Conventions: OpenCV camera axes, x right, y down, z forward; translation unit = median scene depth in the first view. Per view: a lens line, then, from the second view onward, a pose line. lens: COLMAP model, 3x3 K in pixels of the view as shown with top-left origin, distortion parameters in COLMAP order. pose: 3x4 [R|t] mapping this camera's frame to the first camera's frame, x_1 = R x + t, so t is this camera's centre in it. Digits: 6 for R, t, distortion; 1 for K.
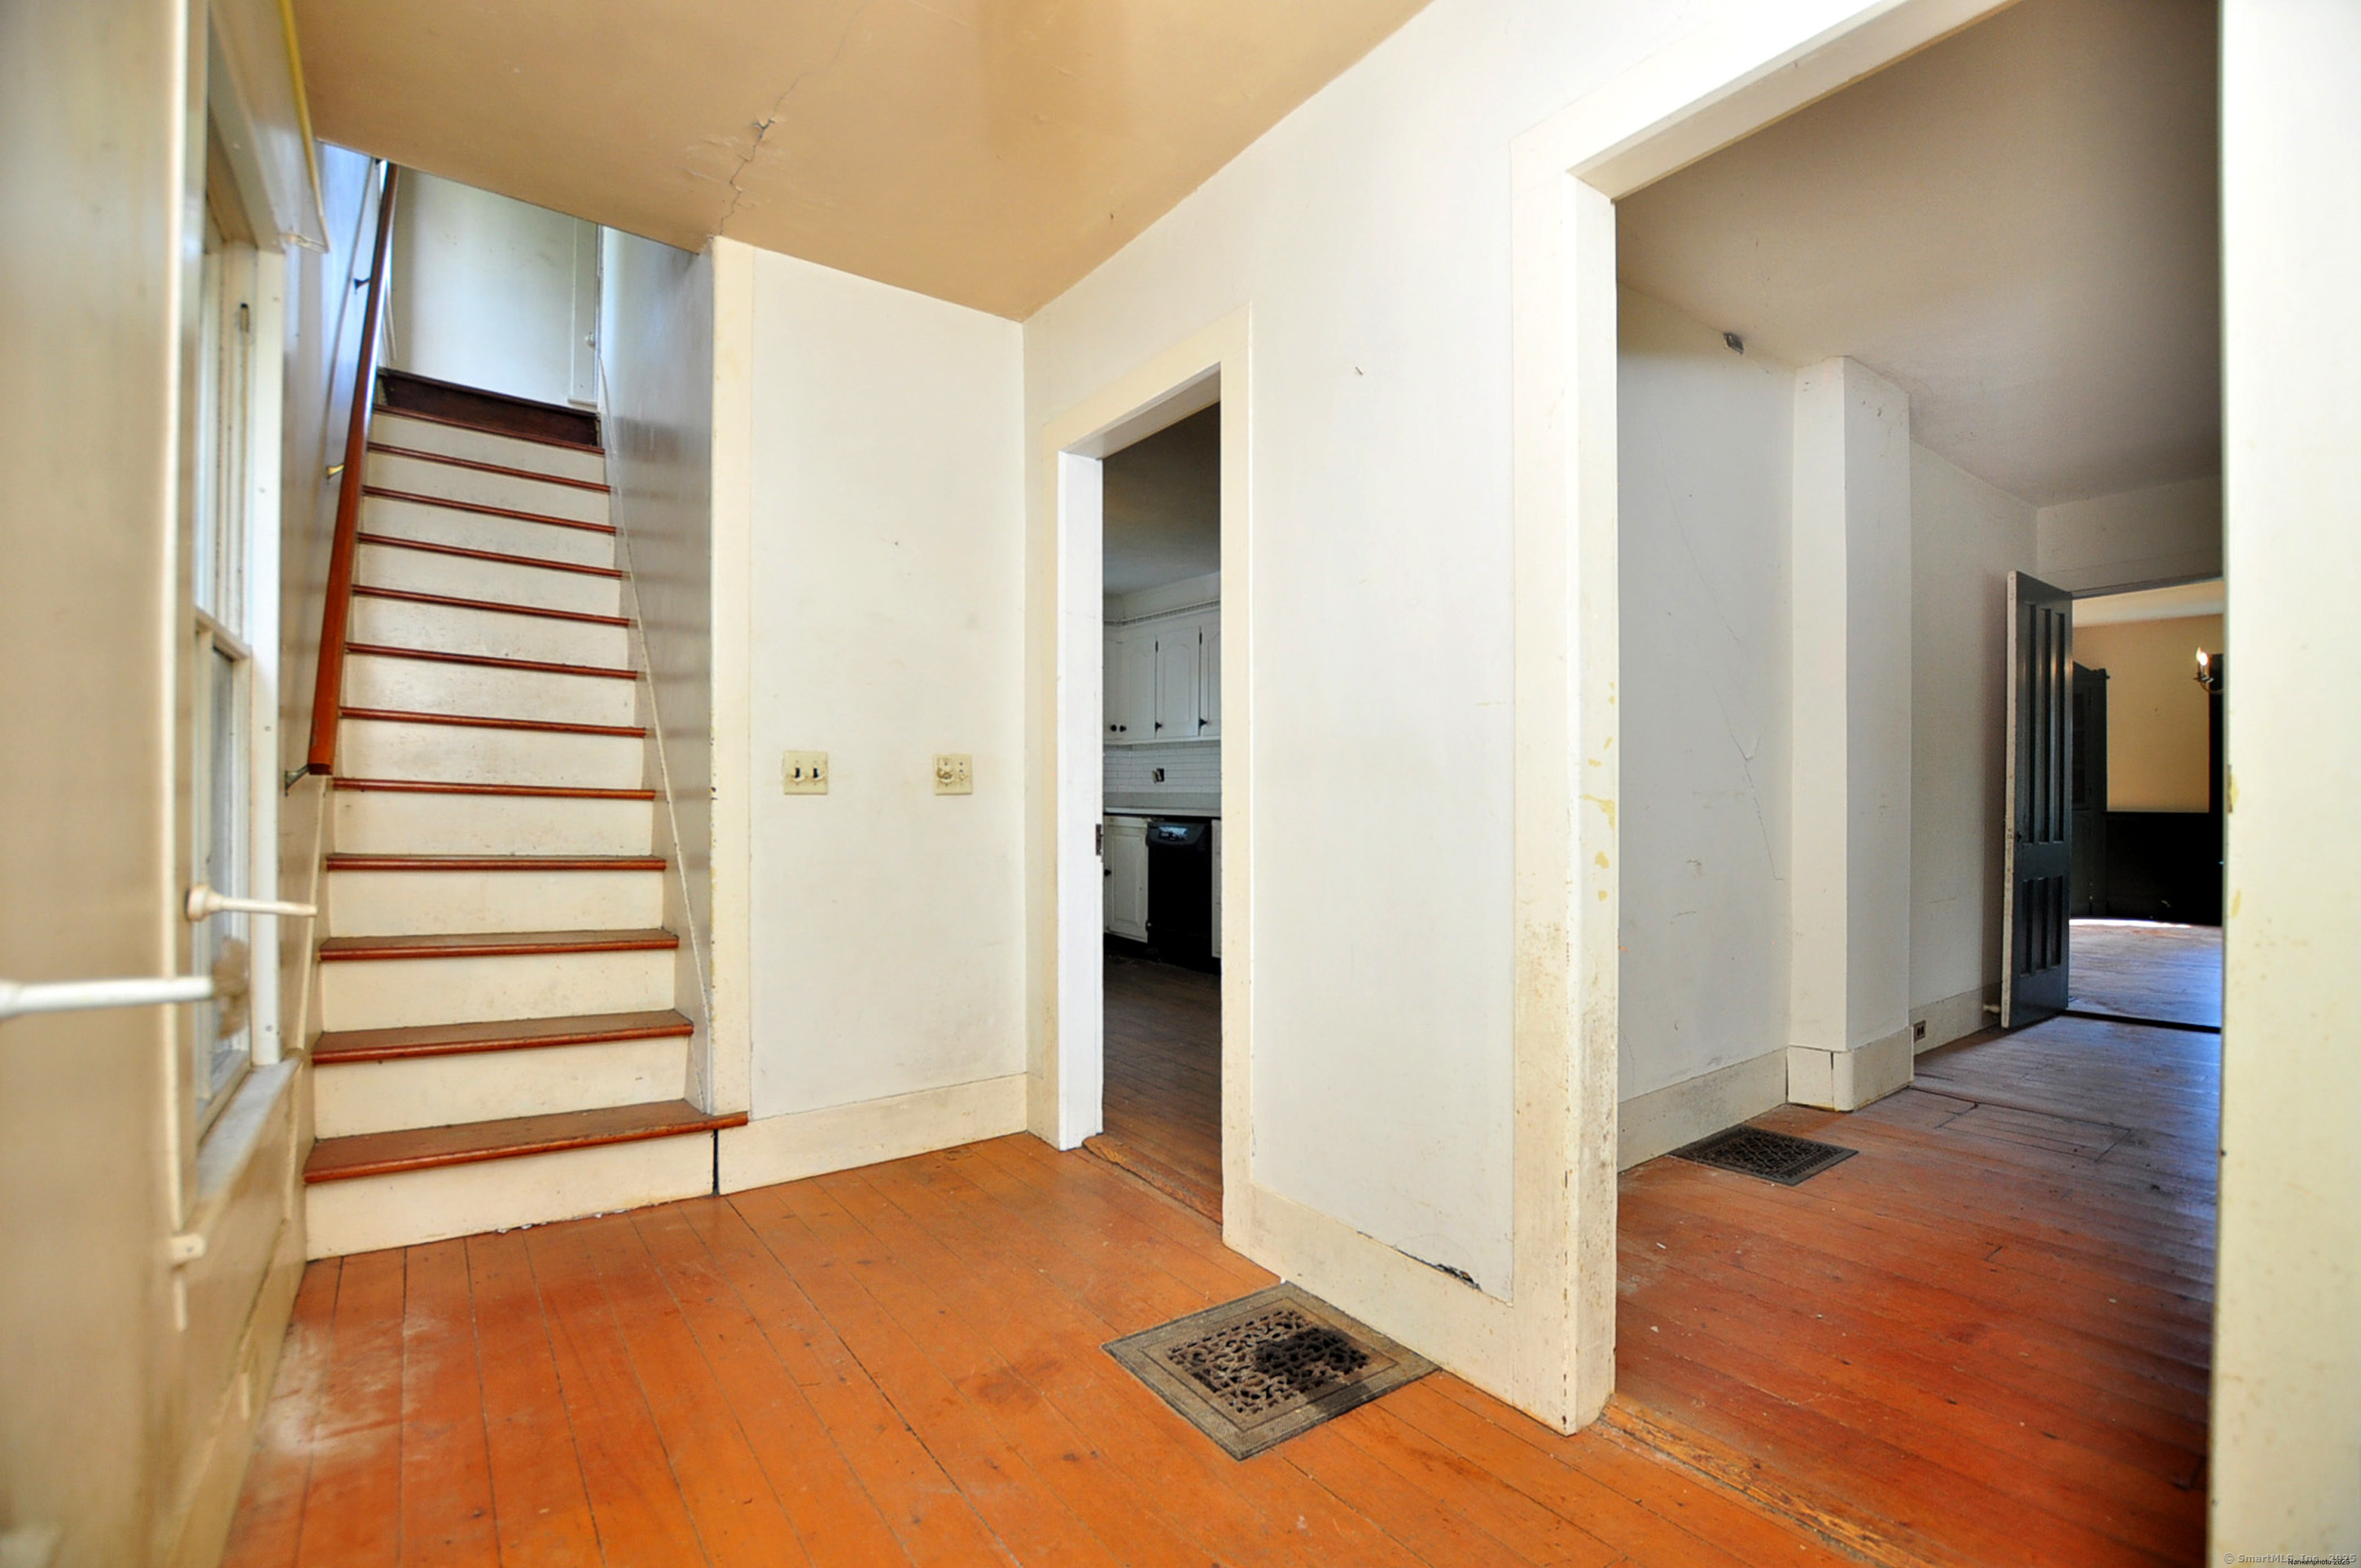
lens RADIAL K [[1061.0, 0, 1179.0], [0, 1061.0, 789.7], [0, 0, 1]] dist [-0.021156, 0.000384]
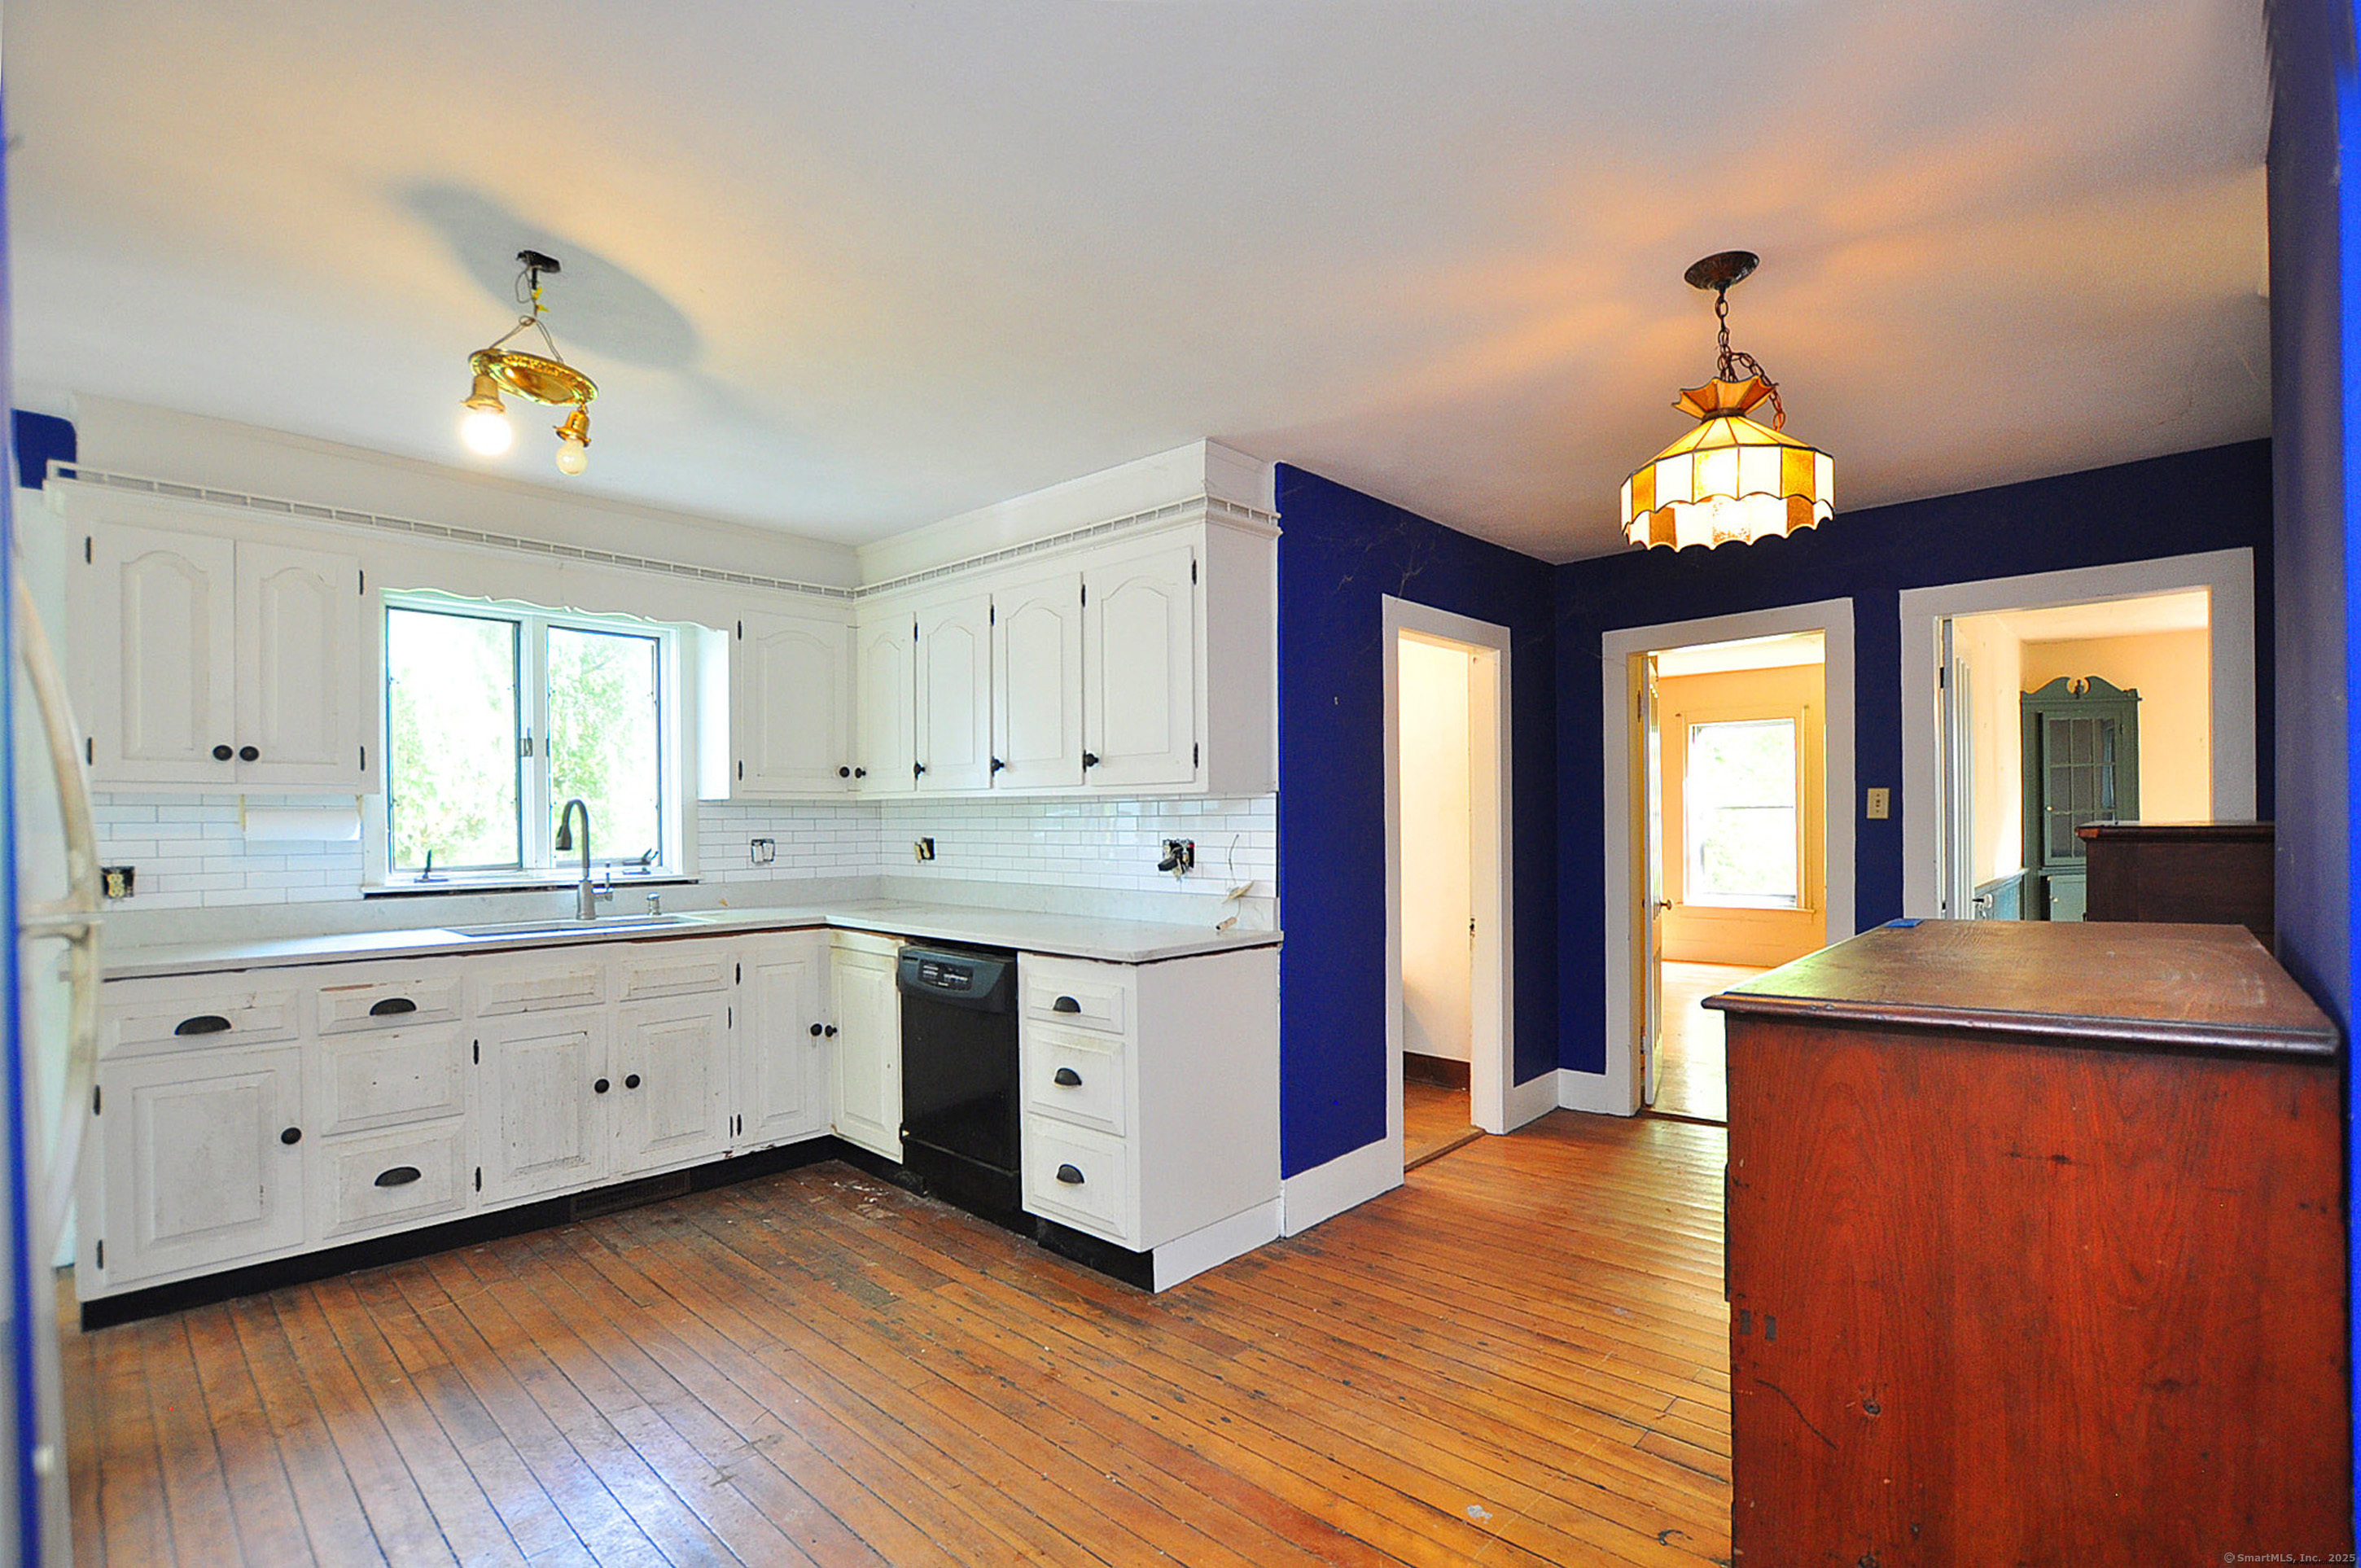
lens RADIAL K [[1061.0, 0, 1177.7], [0, 1061.0, 824.6], [0, 0, 1]] dist [-0.021156, 0.000384]
pose [[0.982433, -0.014208, 0.186077, 0.010411], [0.012382, 0.999863, 0.010969, -0.035127], [-0.186207, -0.008472, 0.982474, 0.414126]]
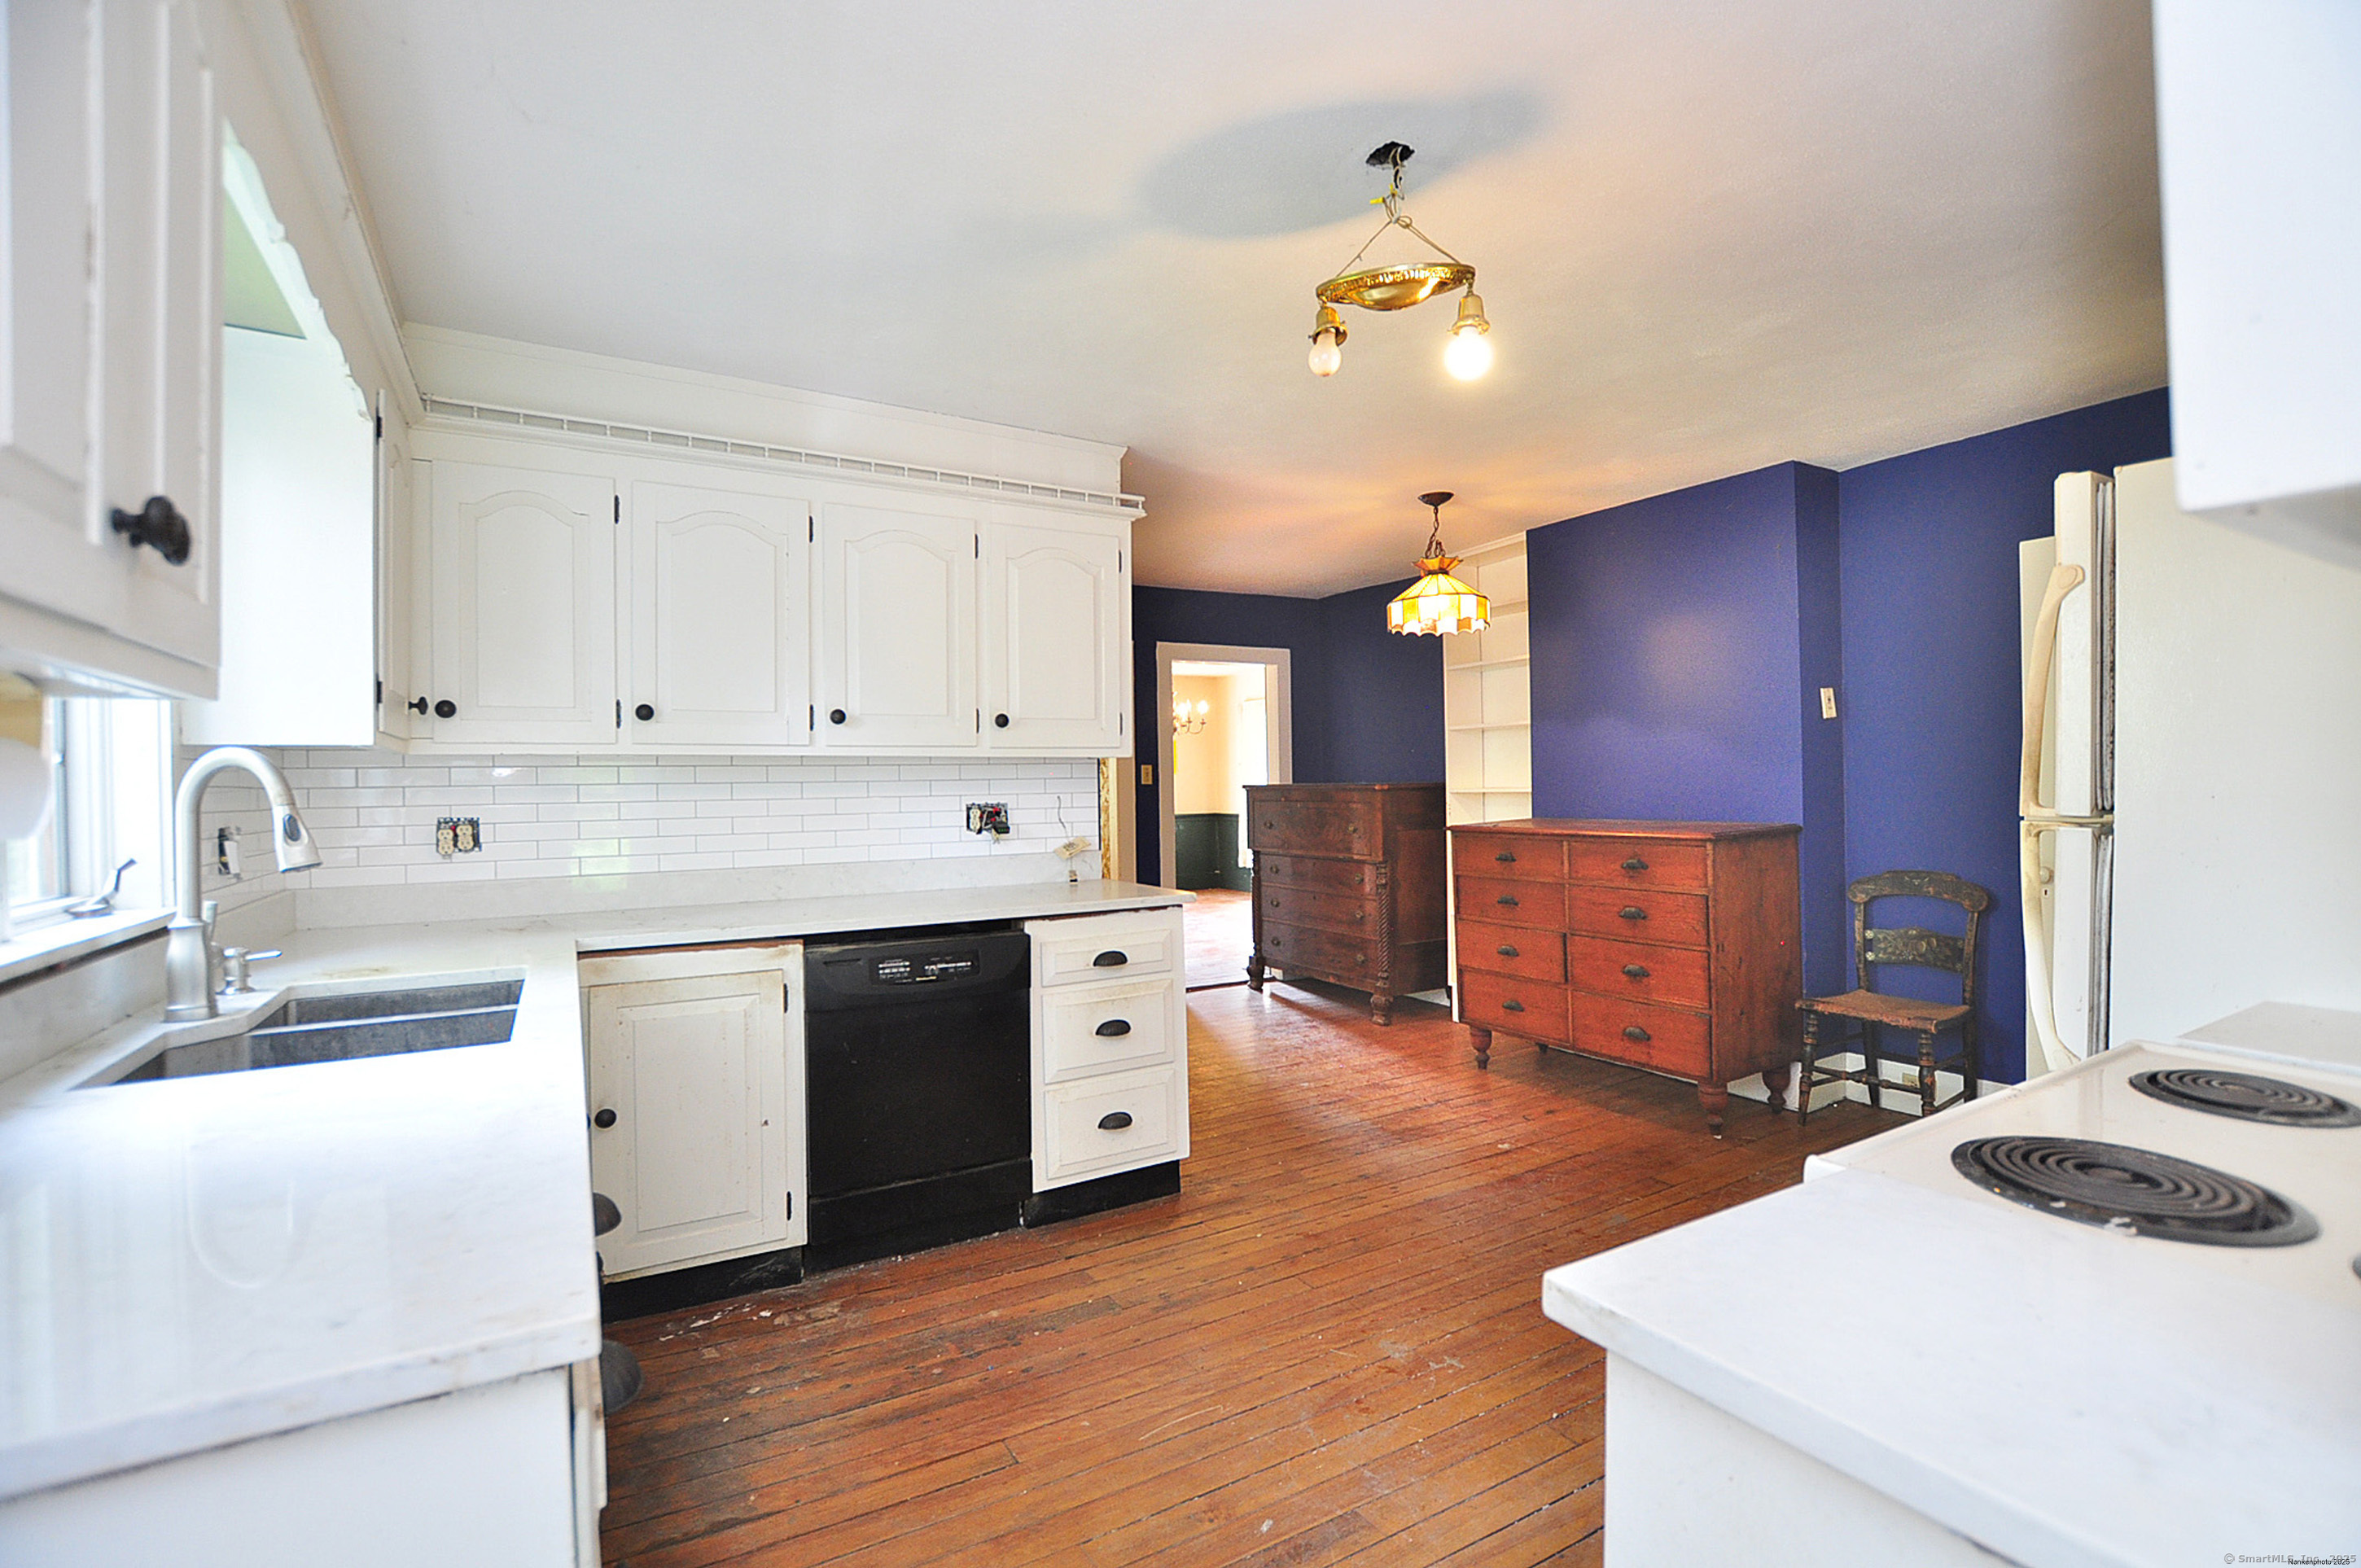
lens RADIAL K [[1061.0, 0, 1159.9], [0, 1061.0, 783.3], [0, 0, 1]] dist [-0.021156, 0.000384]
pose [[0.121409, -0.010742, 0.992544, -0.390716], [0.009147, 0.999911, 0.009703, -0.036268], [-0.992560, 0.007901, 0.121497, 0.764792]]
